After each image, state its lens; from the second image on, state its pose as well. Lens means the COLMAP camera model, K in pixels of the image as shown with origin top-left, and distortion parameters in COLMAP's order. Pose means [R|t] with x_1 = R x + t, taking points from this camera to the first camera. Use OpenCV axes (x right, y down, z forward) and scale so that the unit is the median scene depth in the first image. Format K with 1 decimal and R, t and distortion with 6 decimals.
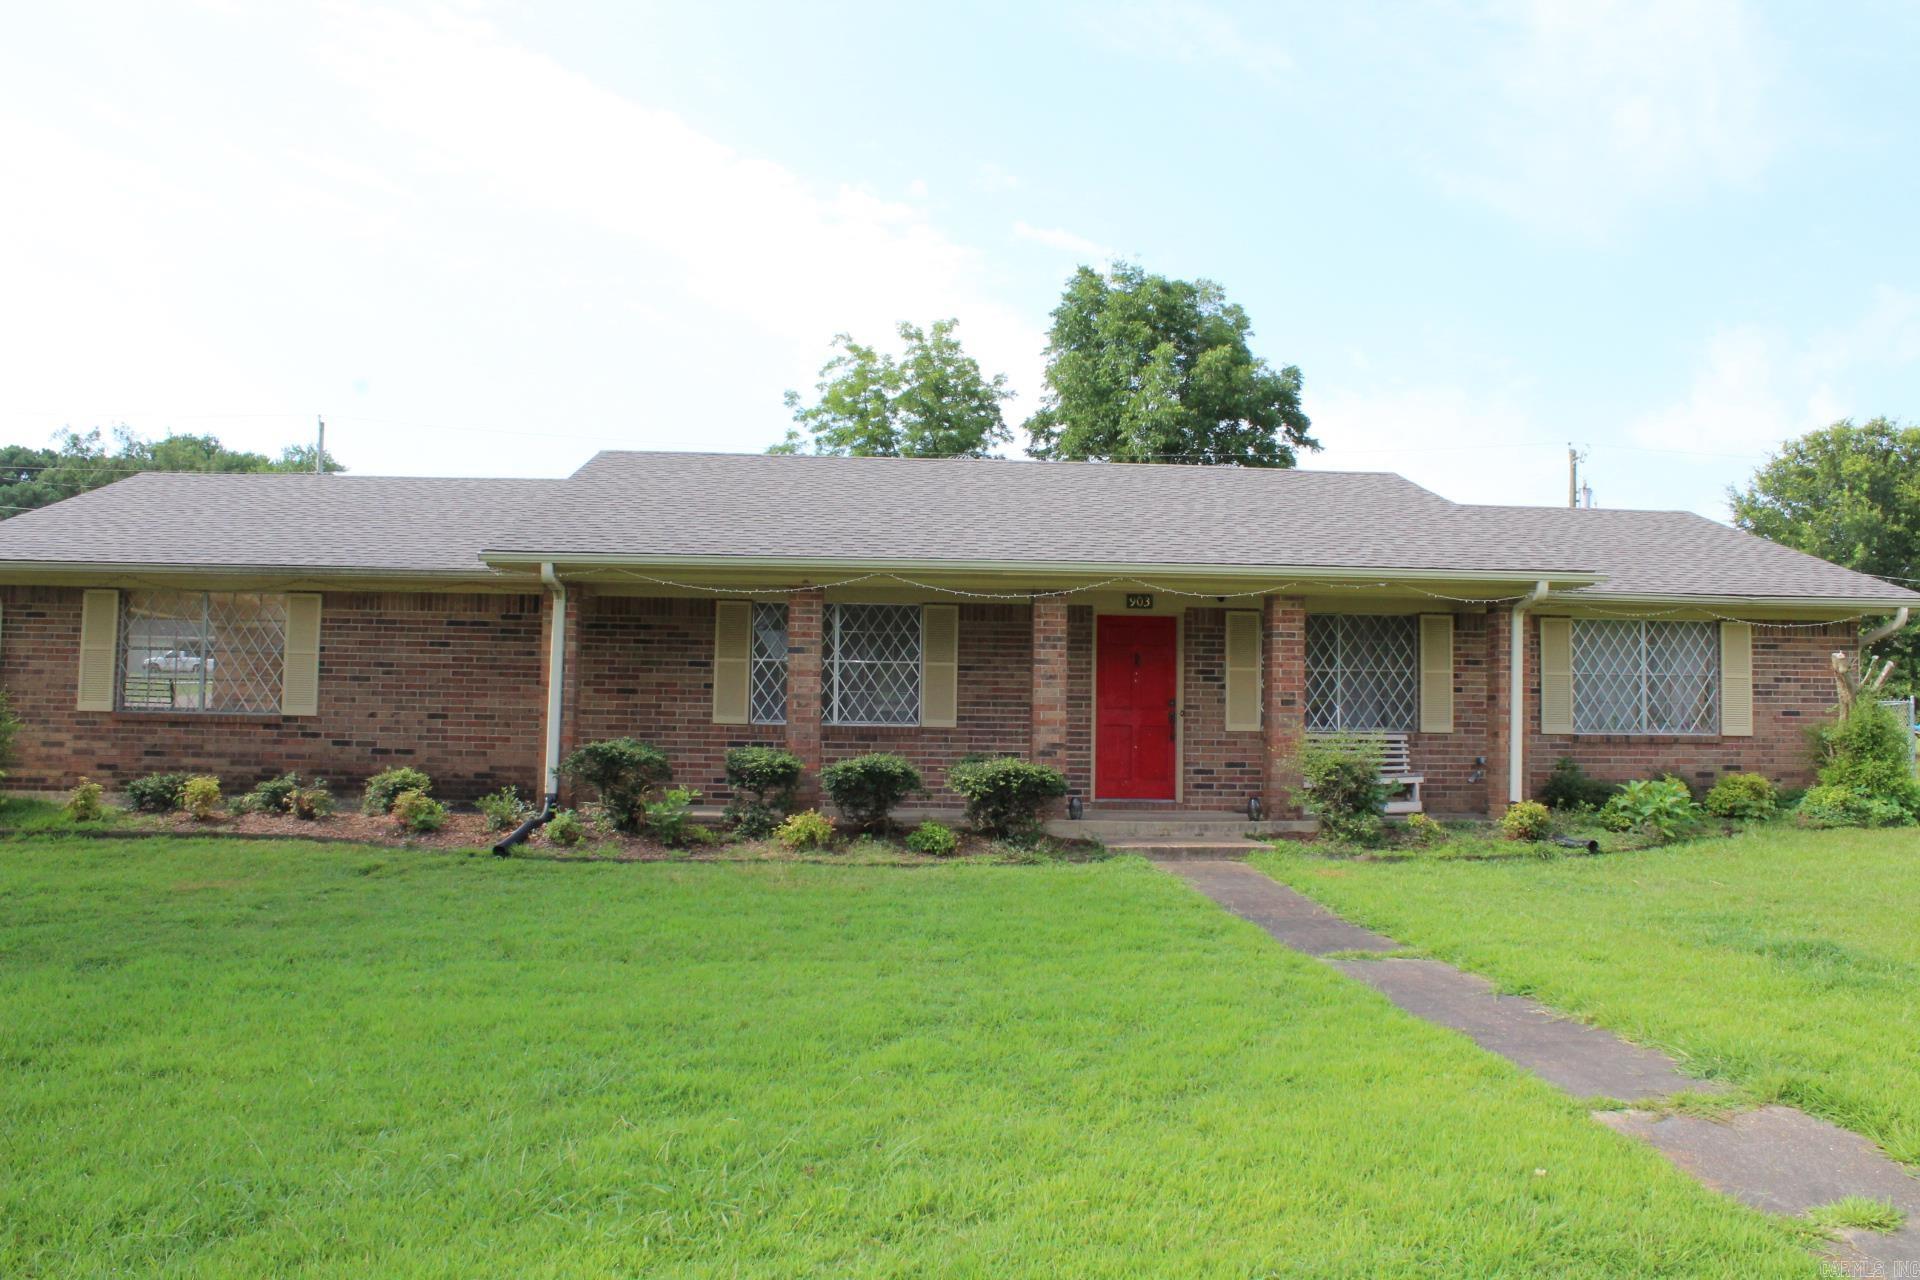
lens RADIAL K [[2230.2, 0, 960.0], [0, 2230.2, 640.0], [0, 0, 1]] dist [-0.181489, 0.010888]
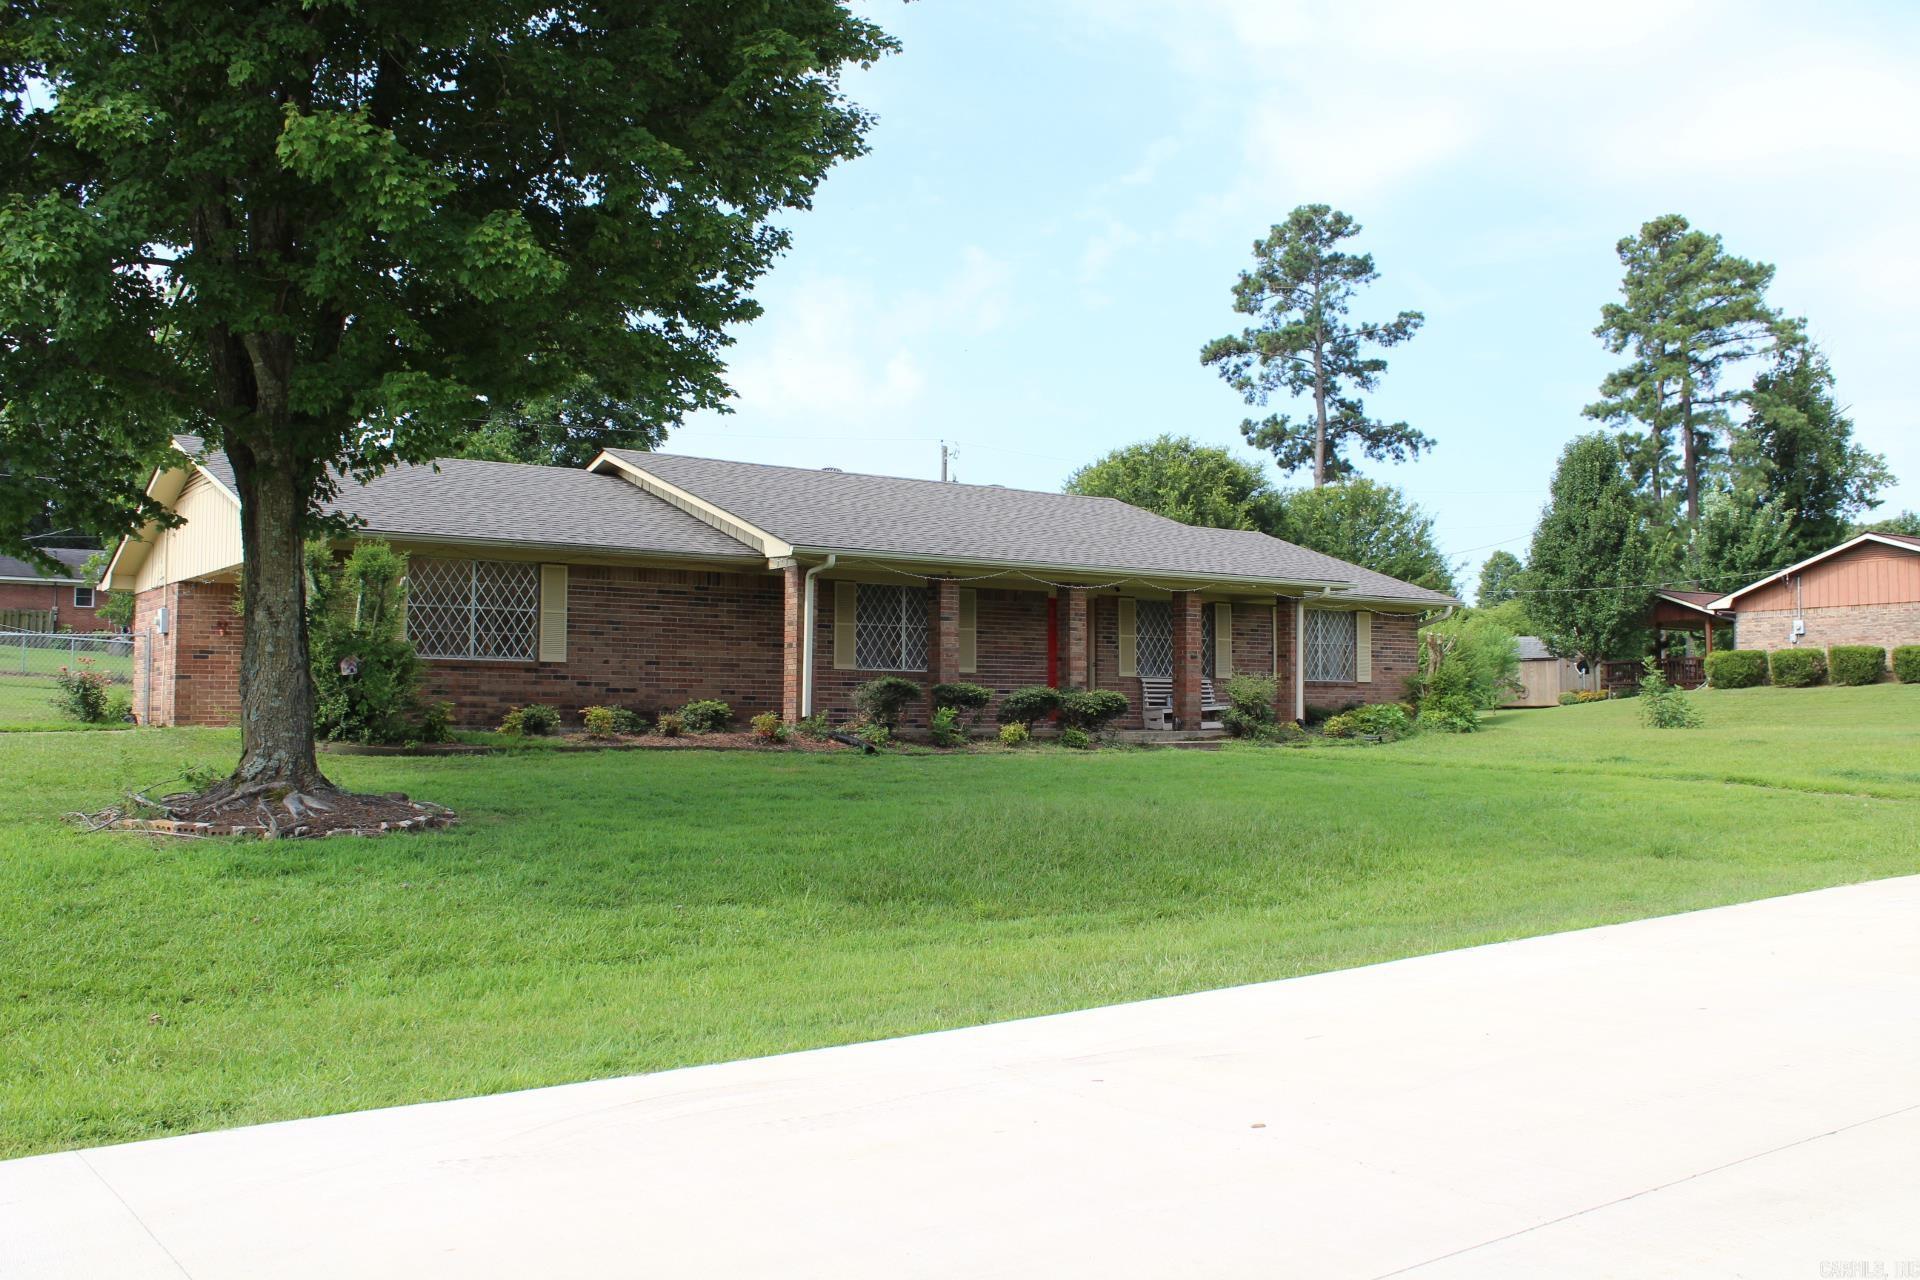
lens RADIAL K [[1844.8, 0, 960.0], [0, 1844.8, 640.0], [0, 0, 1]] dist [0.000729, -0.000301]
pose [[0.855688, 0.015712, 0.517254, -0.644697], [-0.032819, 0.999175, 0.023941, -0.011098], [-0.516451, -0.037462, 0.855497, -0.026479]]
